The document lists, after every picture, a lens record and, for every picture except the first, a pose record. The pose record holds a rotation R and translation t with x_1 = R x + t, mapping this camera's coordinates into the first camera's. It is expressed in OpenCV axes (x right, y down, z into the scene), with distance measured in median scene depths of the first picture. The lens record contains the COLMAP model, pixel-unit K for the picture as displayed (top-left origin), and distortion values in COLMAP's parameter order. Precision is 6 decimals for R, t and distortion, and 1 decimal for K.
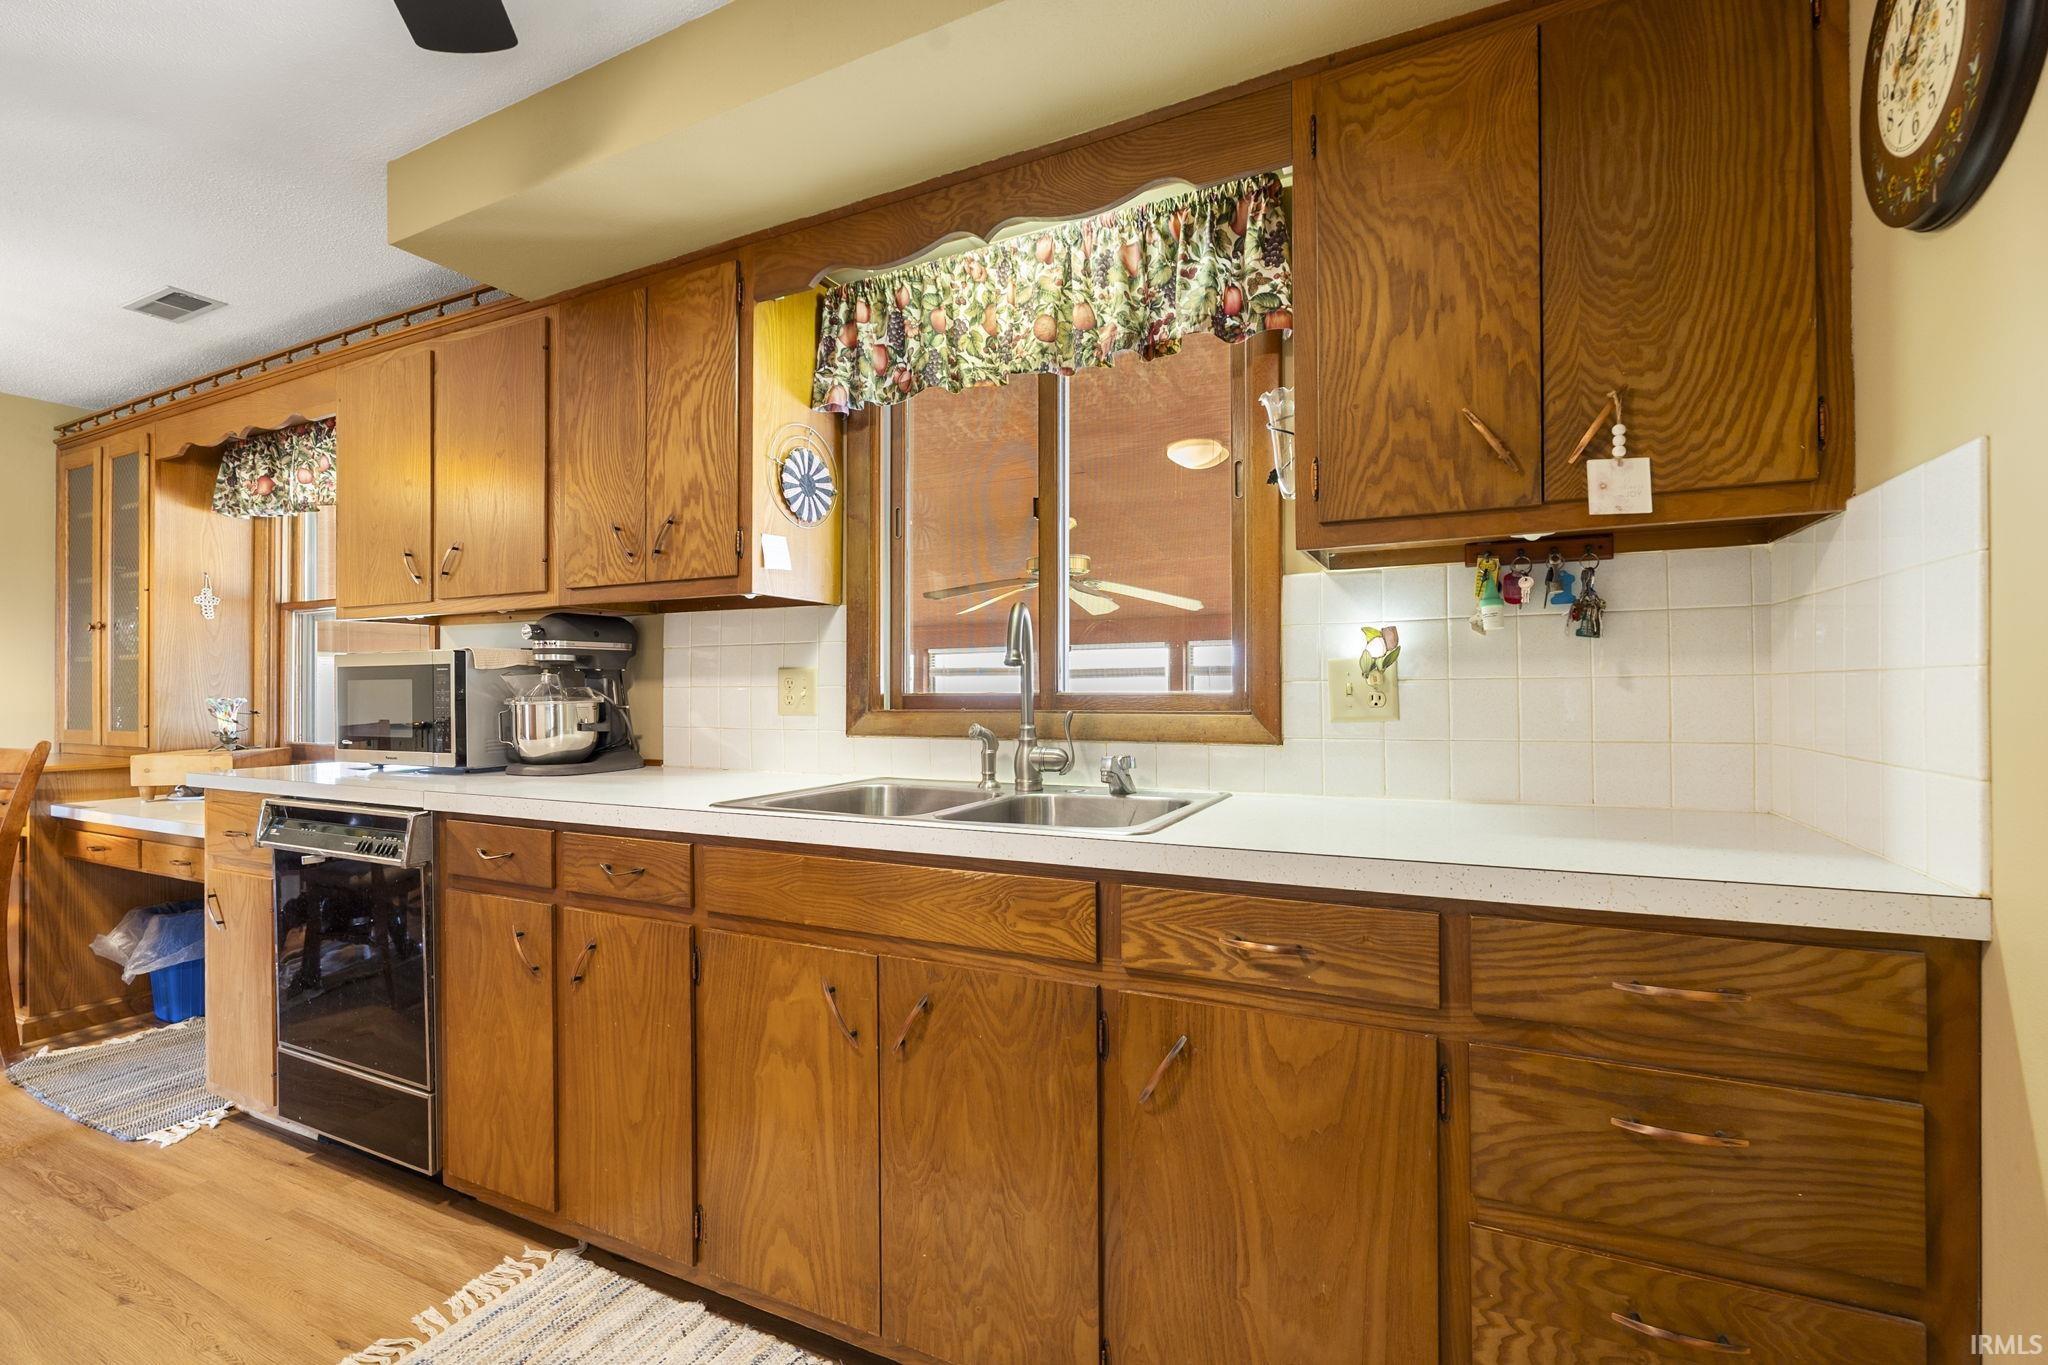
lens RADIAL K [[903.0, 0, 1043.9], [0, 903.0, 688.9], [0, 0, 1]] dist [-0.004623, 0.000456]
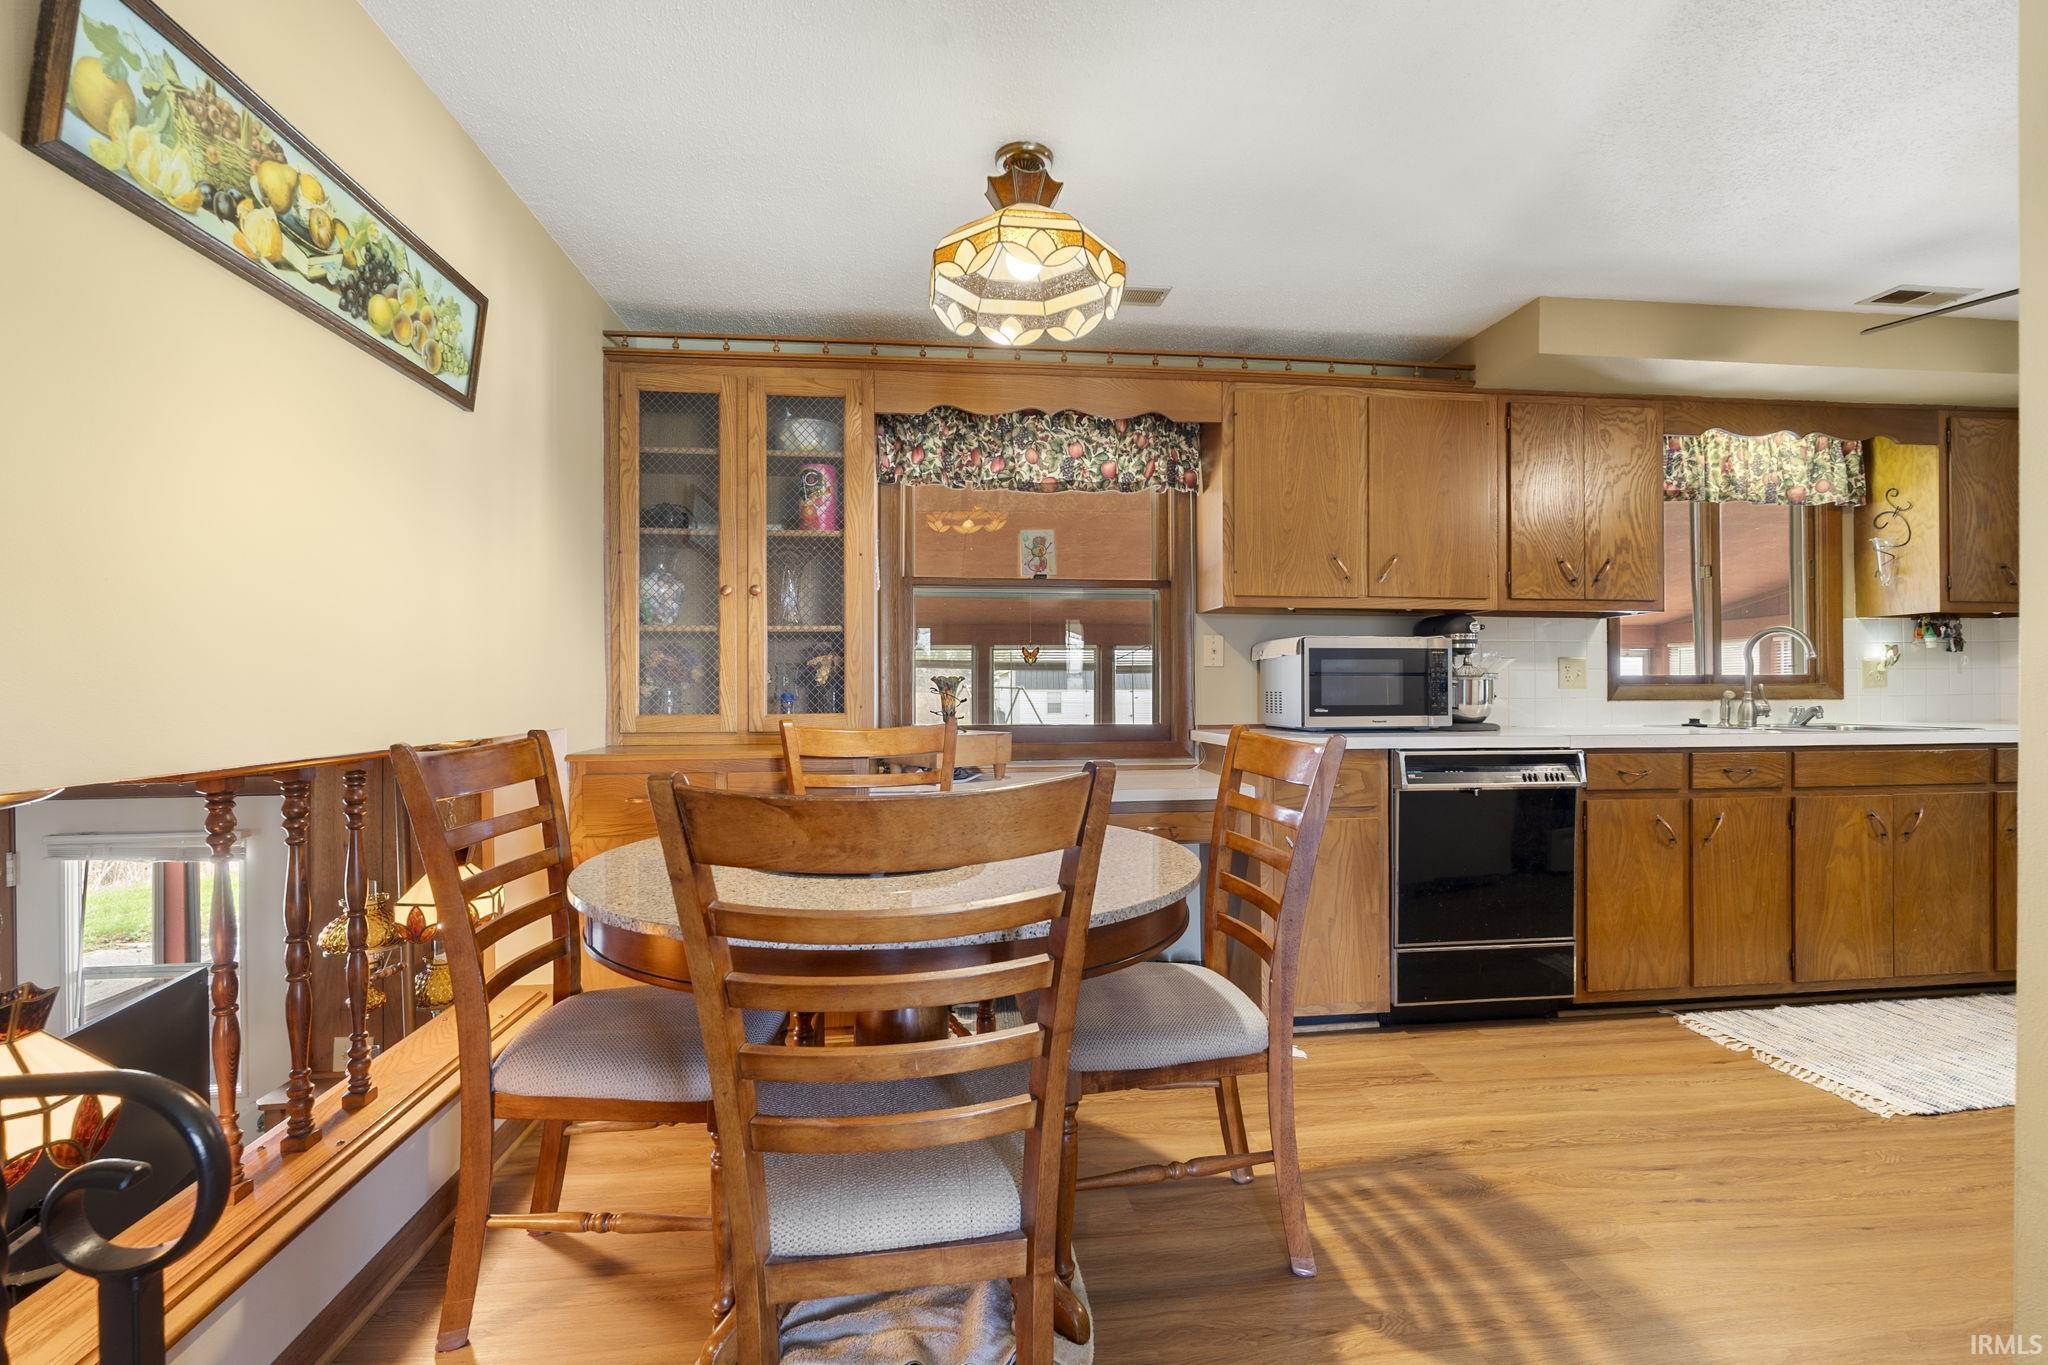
lens RADIAL K [[903.0, 0, 1026.7], [0, 903.0, 692.7], [0, 0, 1]] dist [-0.004623, 0.000456]
pose [[0.837619, 0.002752, 0.546248, -2.374672], [-0.001620, 0.999995, -0.002552, 0.052201], [-0.546253, 0.001253, 0.837619, 0.273925]]
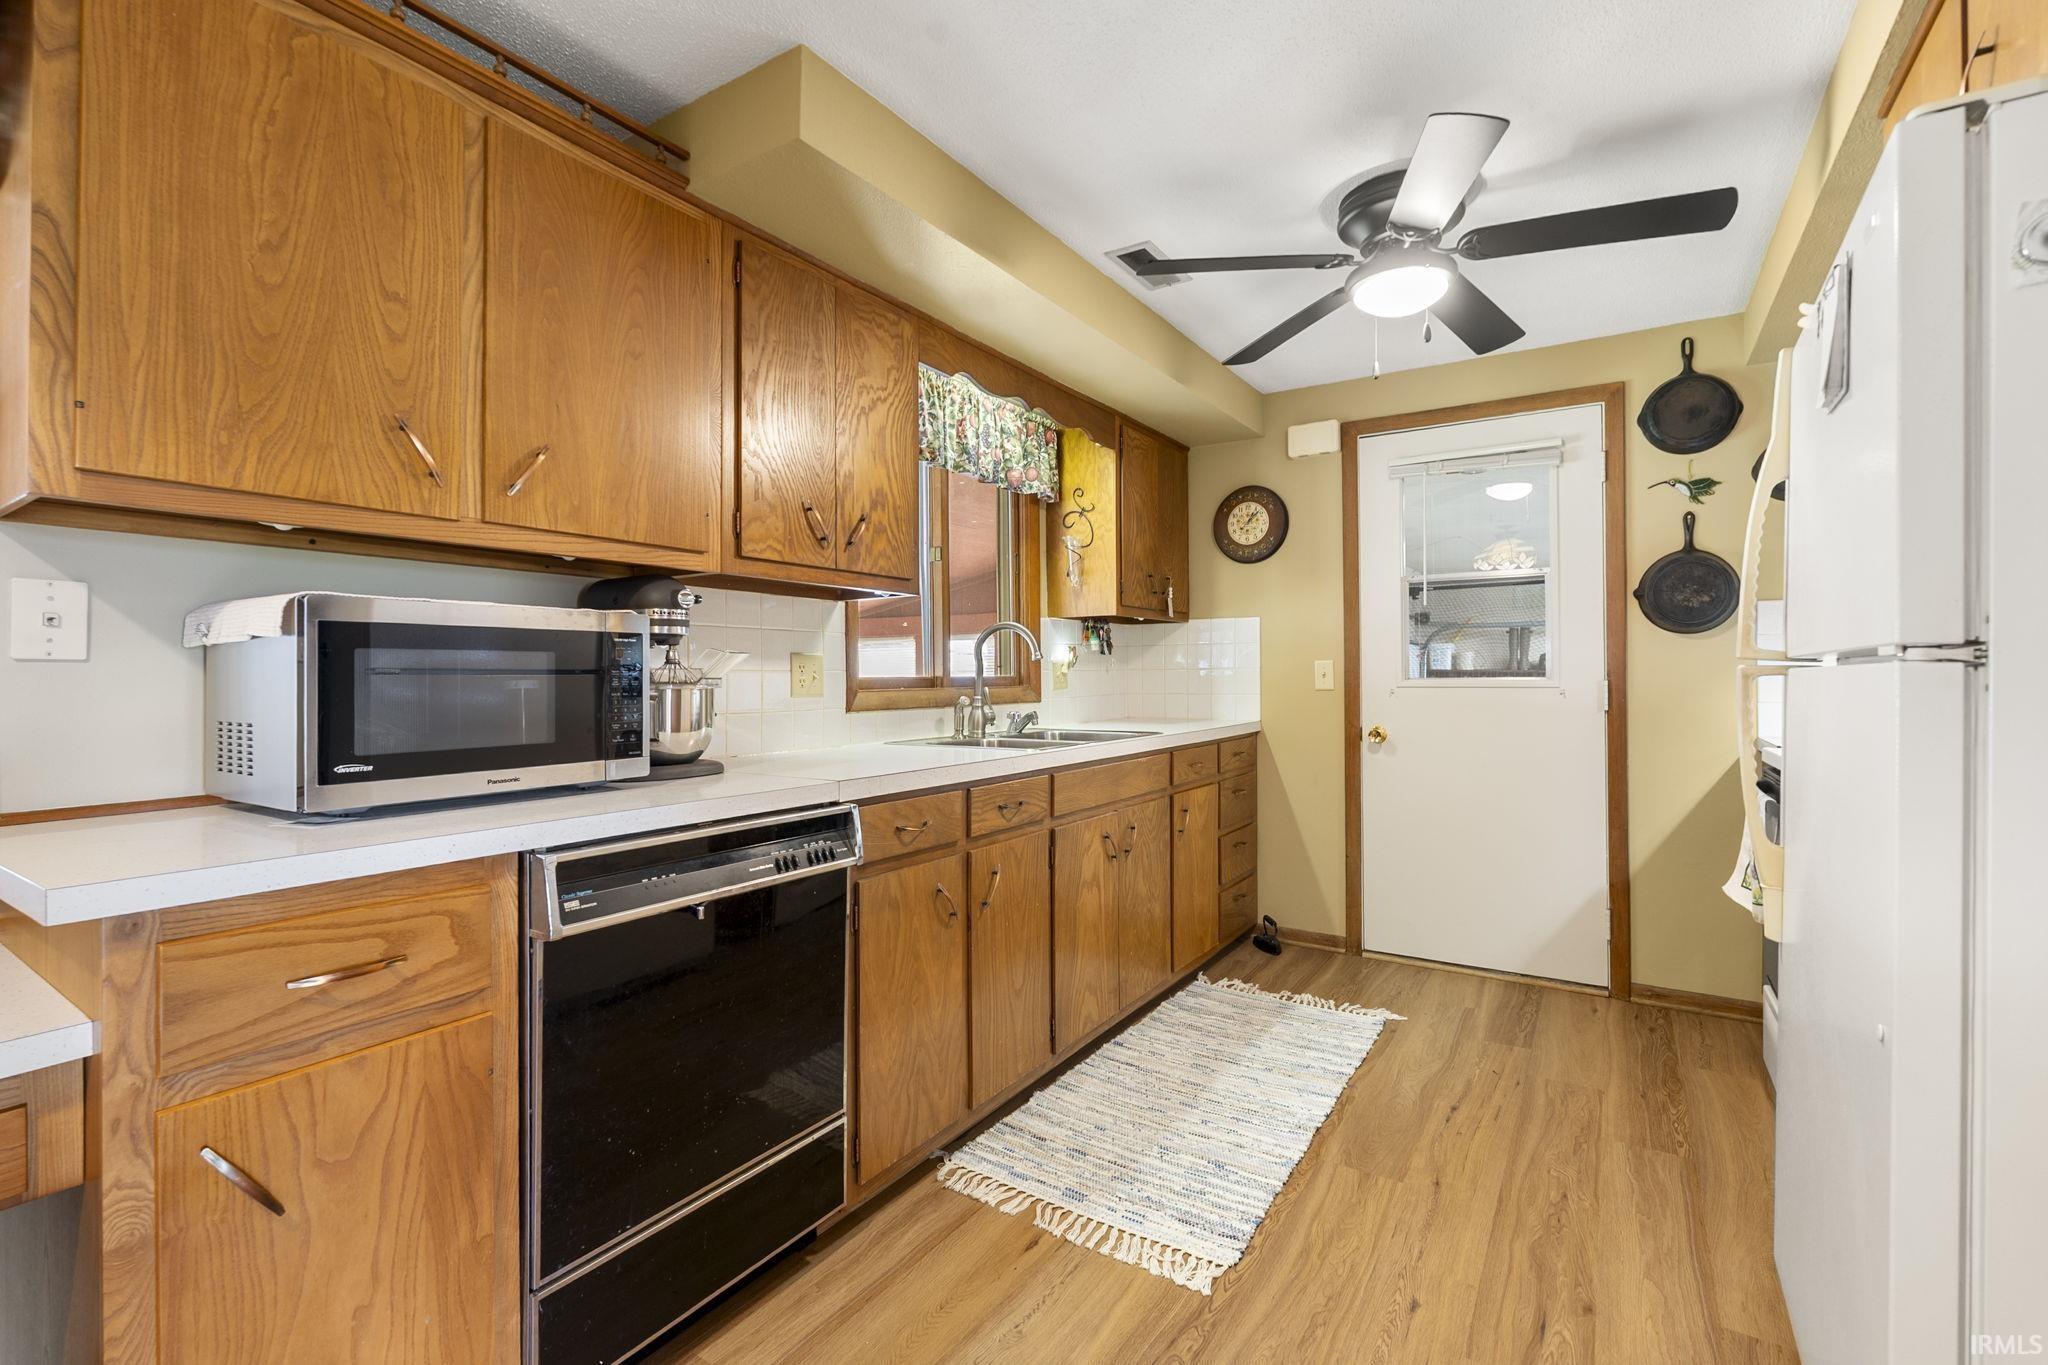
lens RADIAL K [[903.0, 0, 1032.5], [0, 903.0, 667.7], [0, 0, 1]] dist [-0.004623, 0.000456]
pose [[0.122926, 0.014328, 0.992312, -1.665808], [0.002758, 0.999887, -0.014779, 0.014097], [-0.992412, 0.004553, 0.122872, 0.743015]]
